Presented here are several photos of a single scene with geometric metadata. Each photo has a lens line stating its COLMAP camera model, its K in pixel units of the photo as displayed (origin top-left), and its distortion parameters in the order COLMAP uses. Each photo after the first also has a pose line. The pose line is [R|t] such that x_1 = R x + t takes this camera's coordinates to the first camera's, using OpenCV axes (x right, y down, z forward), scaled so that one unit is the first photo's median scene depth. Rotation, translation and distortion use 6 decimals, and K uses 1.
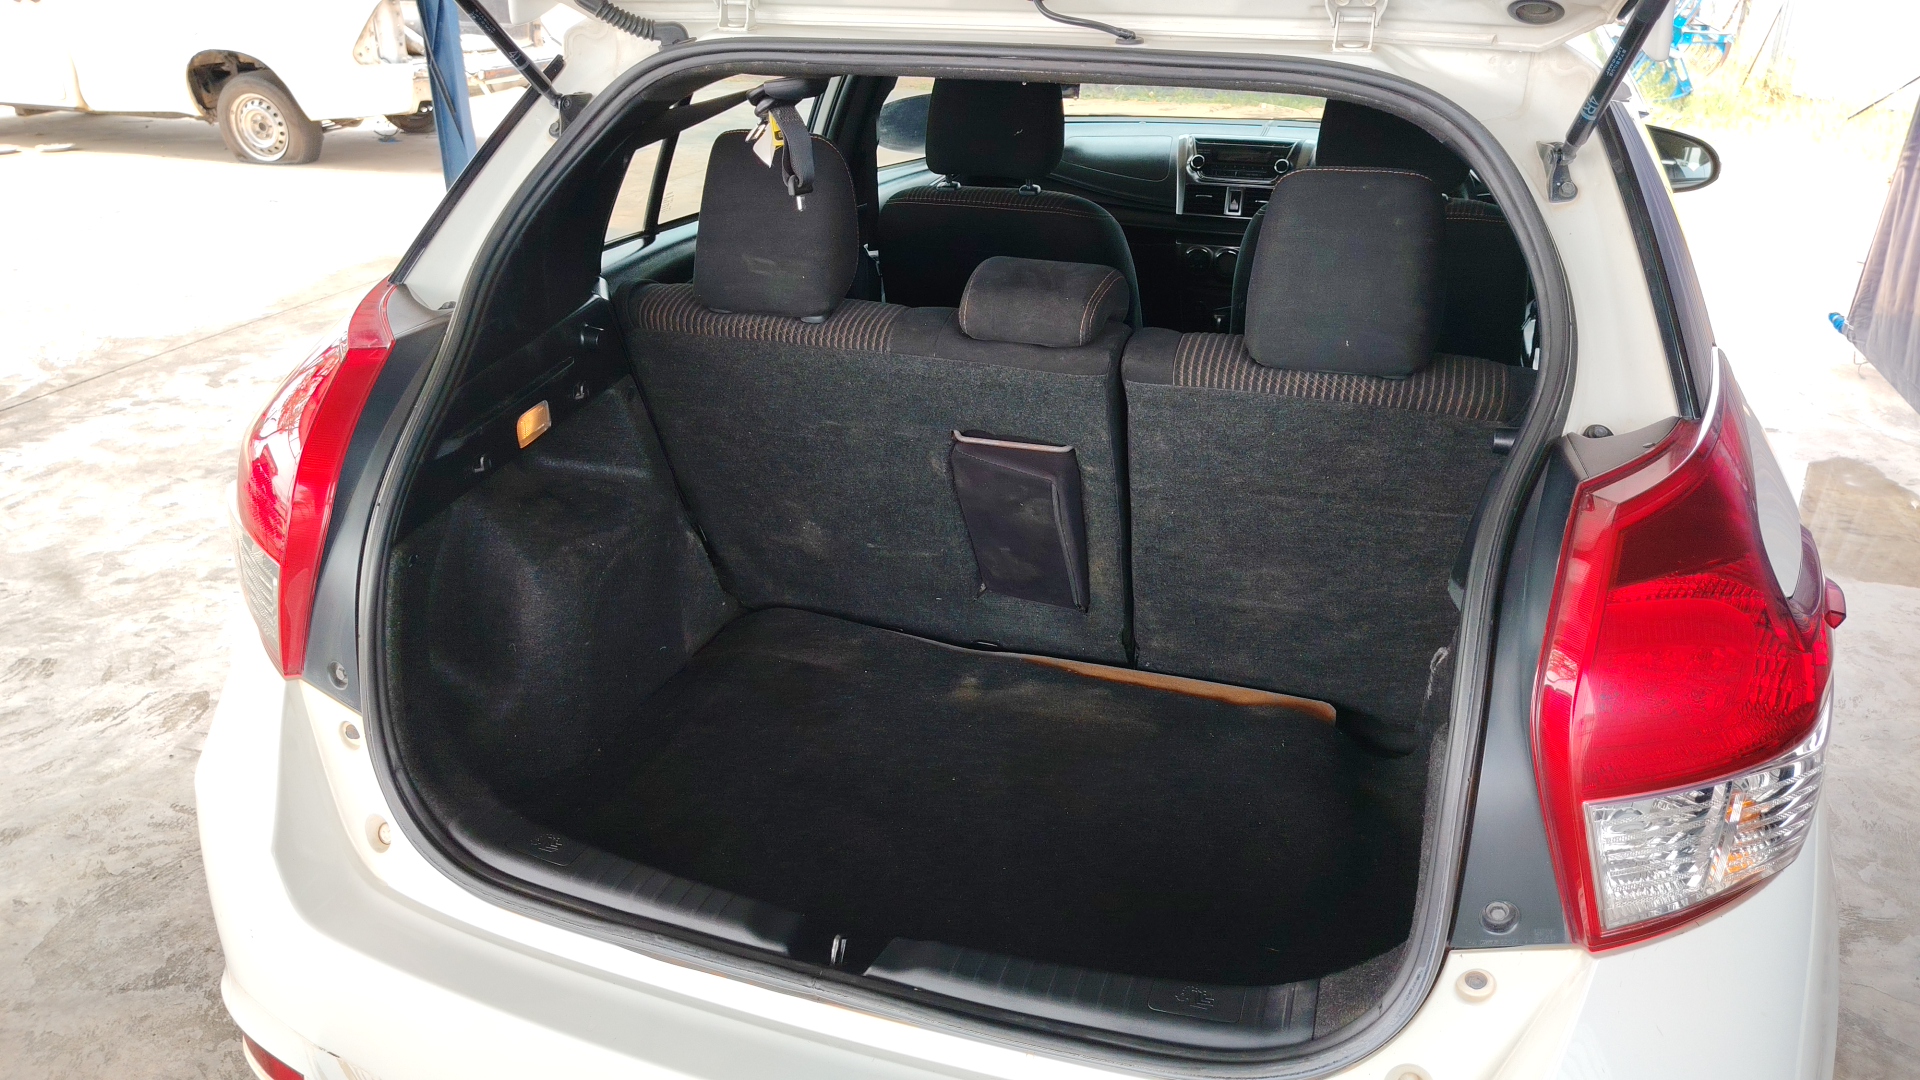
lens RADIAL K [[1351.9, 0, 956.0], [0, 1351.9, 502.0], [0, 0, 1]] dist [0.091894, -0.112028]
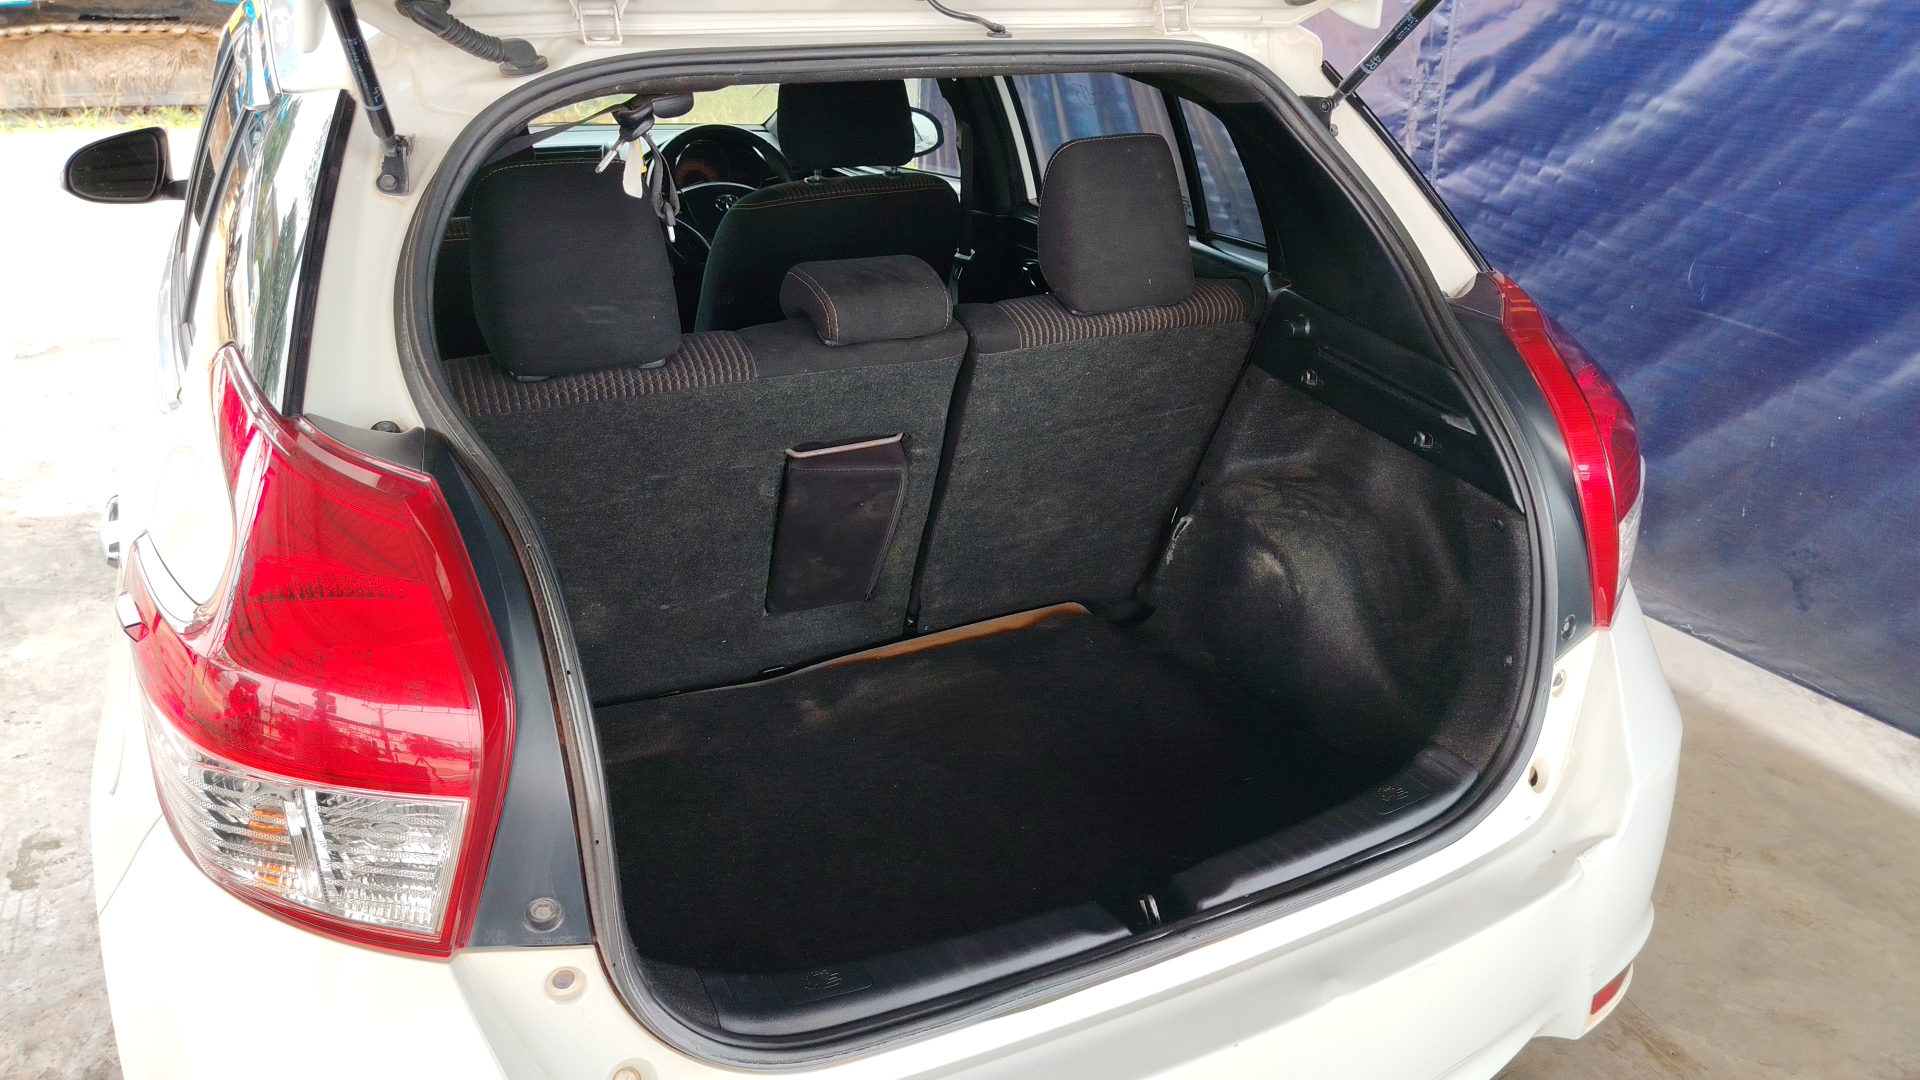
lens RADIAL K [[1351.9, 0, 956.0], [0, 1351.9, 502.0], [0, 0, 1]] dist [0.091894, -0.112028]
pose [[0.702417, -0.267720, 0.659497, -0.616450], [0.271882, 0.957224, 0.099005, -0.087482], [-0.657792, 0.109762, 0.745159, 0.225174]]
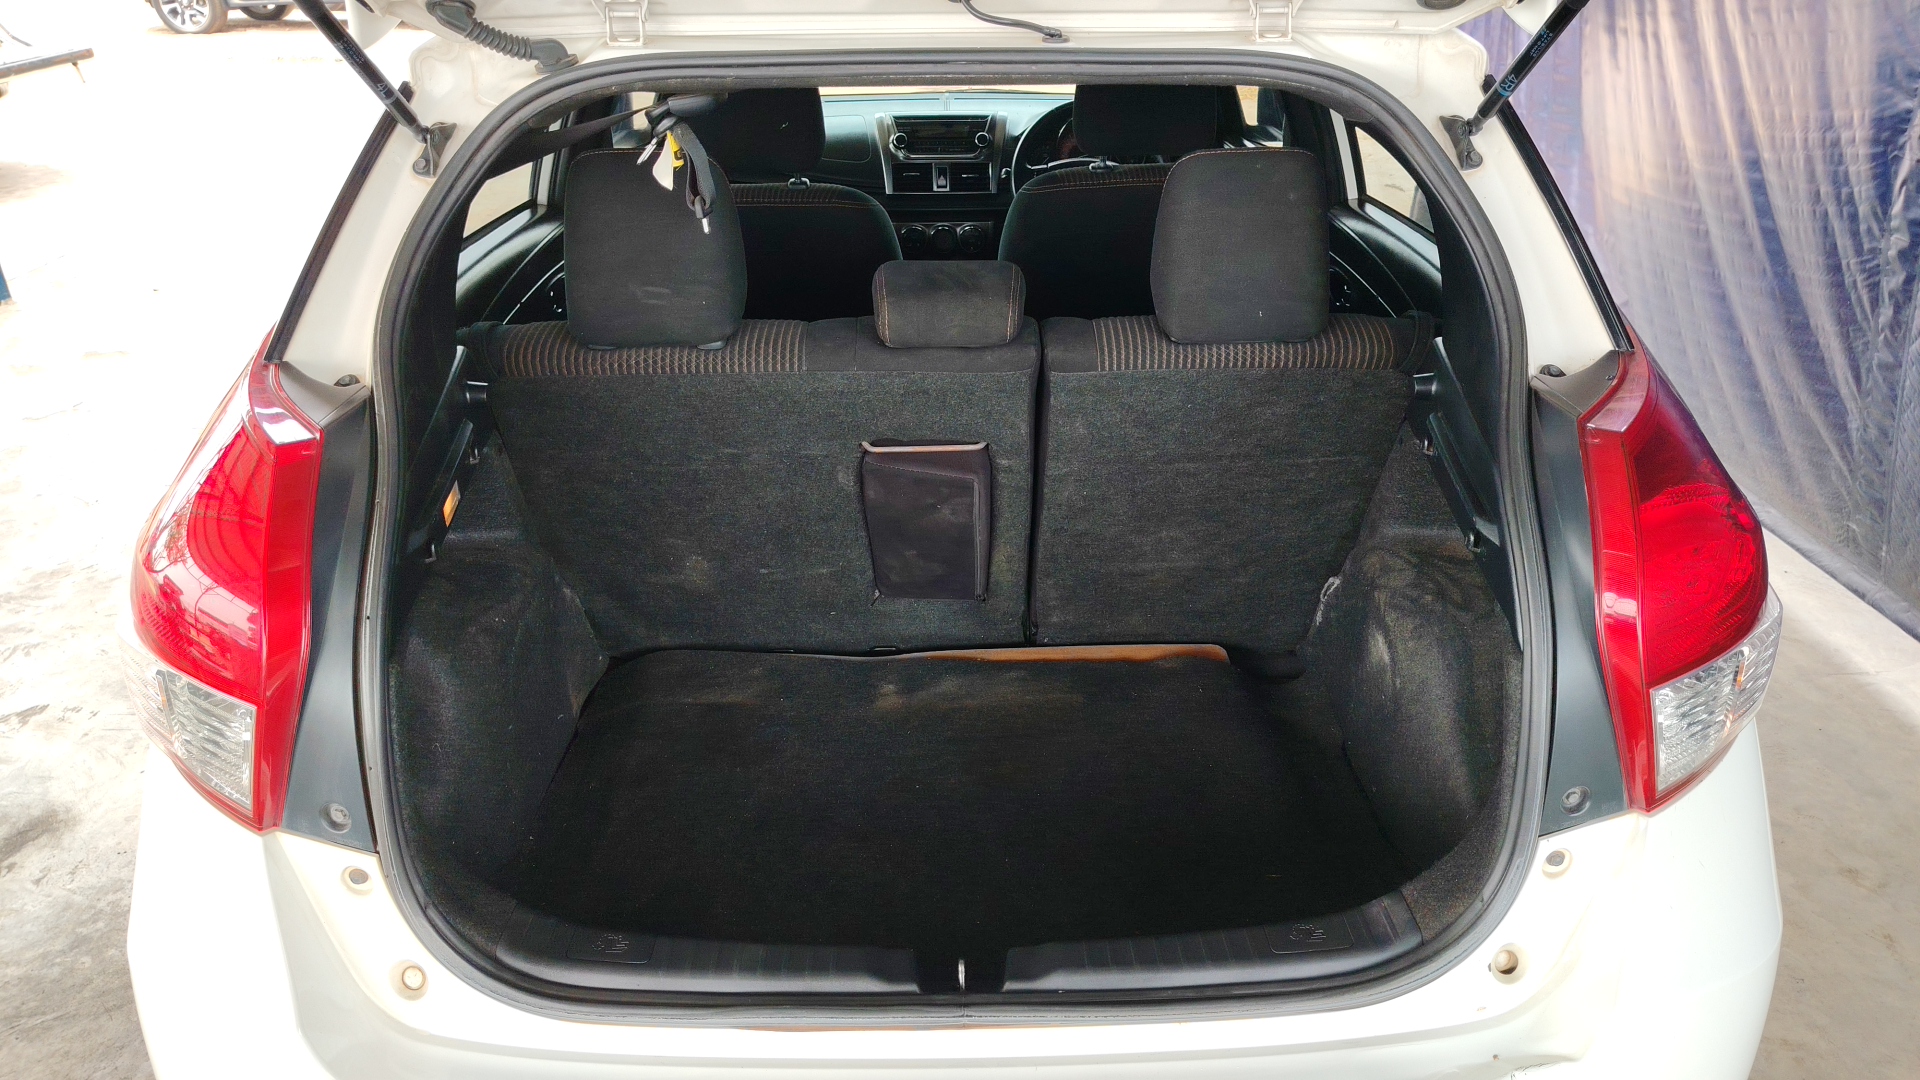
lens RADIAL K [[1358.0, 0, 960.0], [0, 1358.0, 540.0], [0, 0, 1]] dist [0.105204, -0.156866]
pose [[0.941781, -0.156713, 0.297472, -0.262805], [0.142545, 0.987389, 0.068883, -0.044477], [-0.304515, -0.022469, 0.952242, 0.036728]]
